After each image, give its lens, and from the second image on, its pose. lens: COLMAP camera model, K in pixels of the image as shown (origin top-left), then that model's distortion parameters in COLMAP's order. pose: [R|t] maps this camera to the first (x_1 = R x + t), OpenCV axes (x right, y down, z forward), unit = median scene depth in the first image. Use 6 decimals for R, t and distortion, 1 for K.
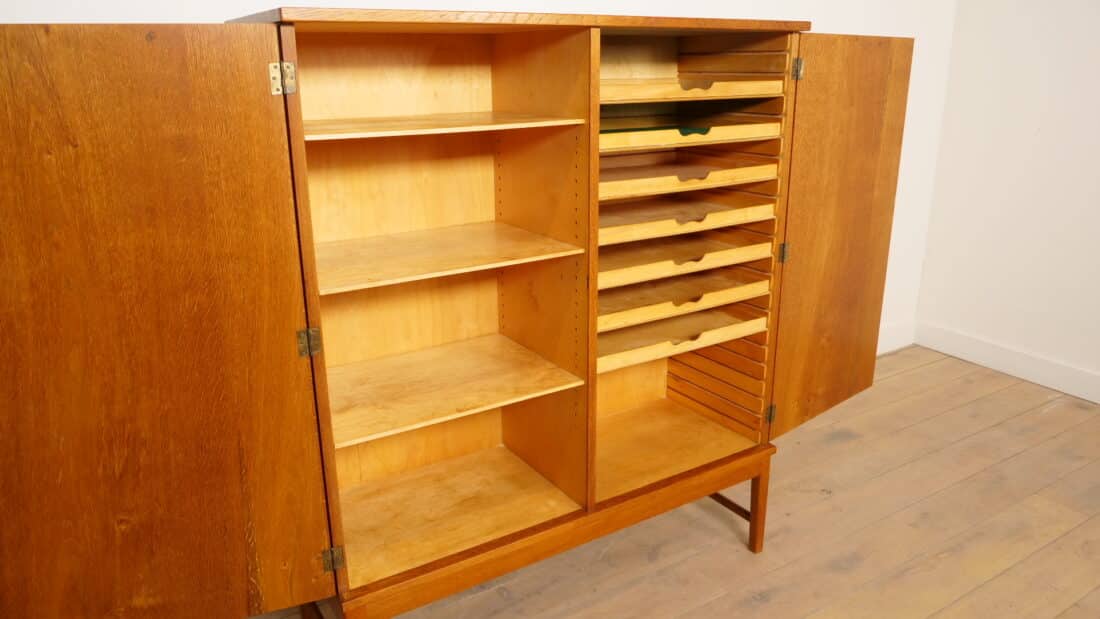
lens RADIAL K [[788.7, 0, 550.0], [0, 788.7, 309.5], [0, 0, 1]] dist [-0.039409, 0.004097]
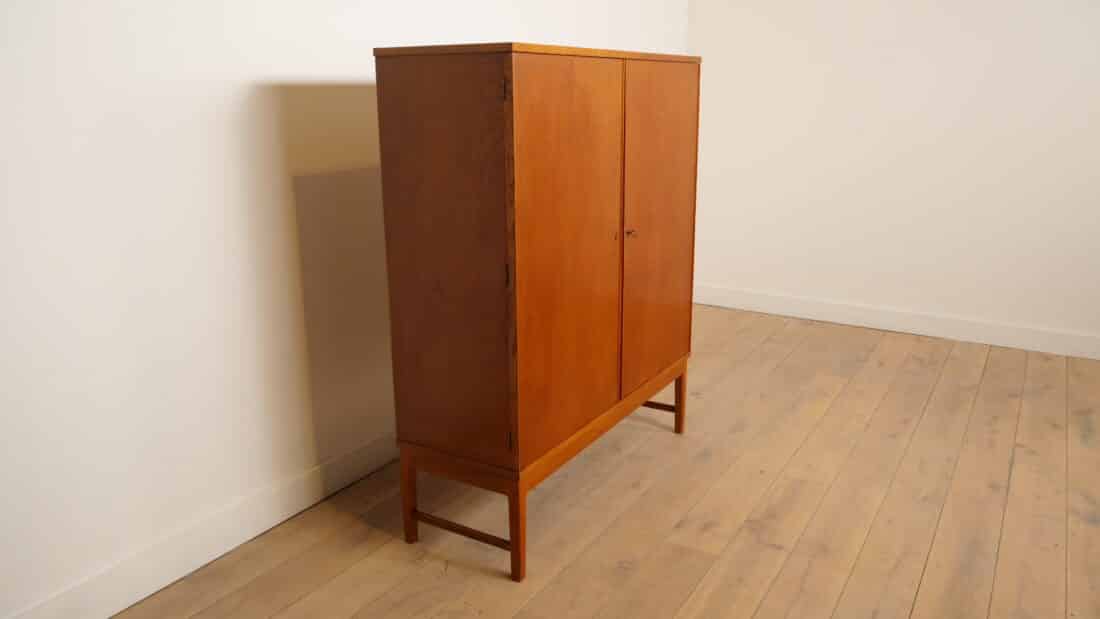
lens RADIAL K [[823.8, 0, 550.0], [0, 823.8, 309.5], [0, 0, 1]] dist [-0.032432, -0.000067]
pose [[0.893661, -0.109806, 0.435100, -0.669444], [0.128053, 0.991685, -0.012741, 0.096521], [-0.430084, 0.067102, 0.900292, -0.277243]]
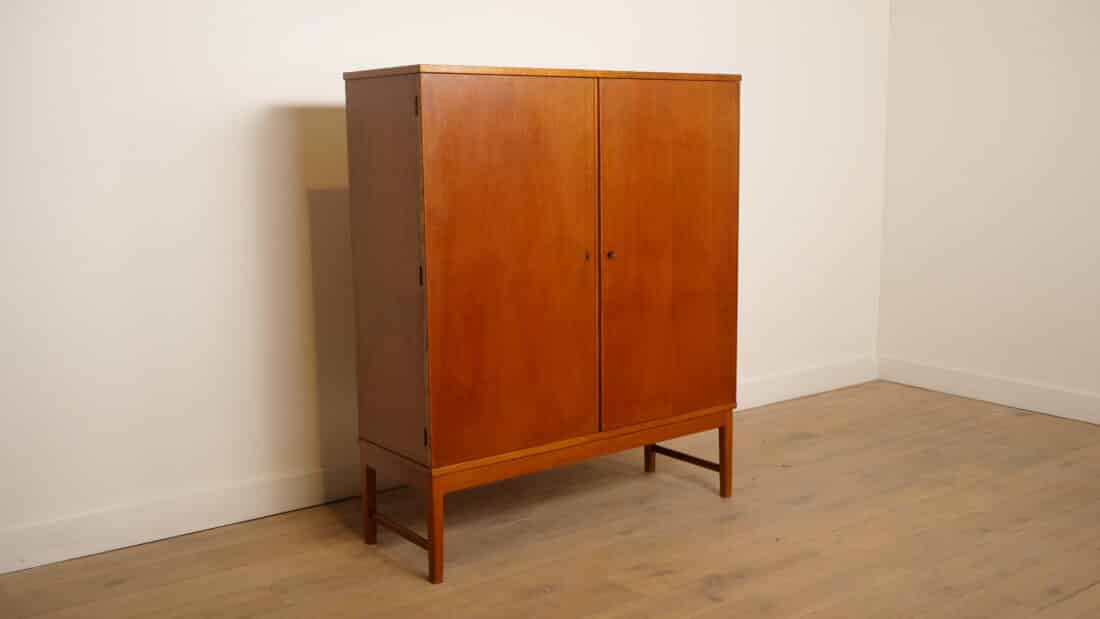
lens RADIAL K [[1097.7, 0, 550.0], [0, 1097.7, 309.5], [0, 0, 1]] dist [-0.011102, -0.000848]
pose [[0.996093, -0.012480, 0.087427, -0.185138], [0.025044, 0.989242, -0.144126, 0.312858], [-0.084688, 0.145752, 0.985690, -0.837797]]
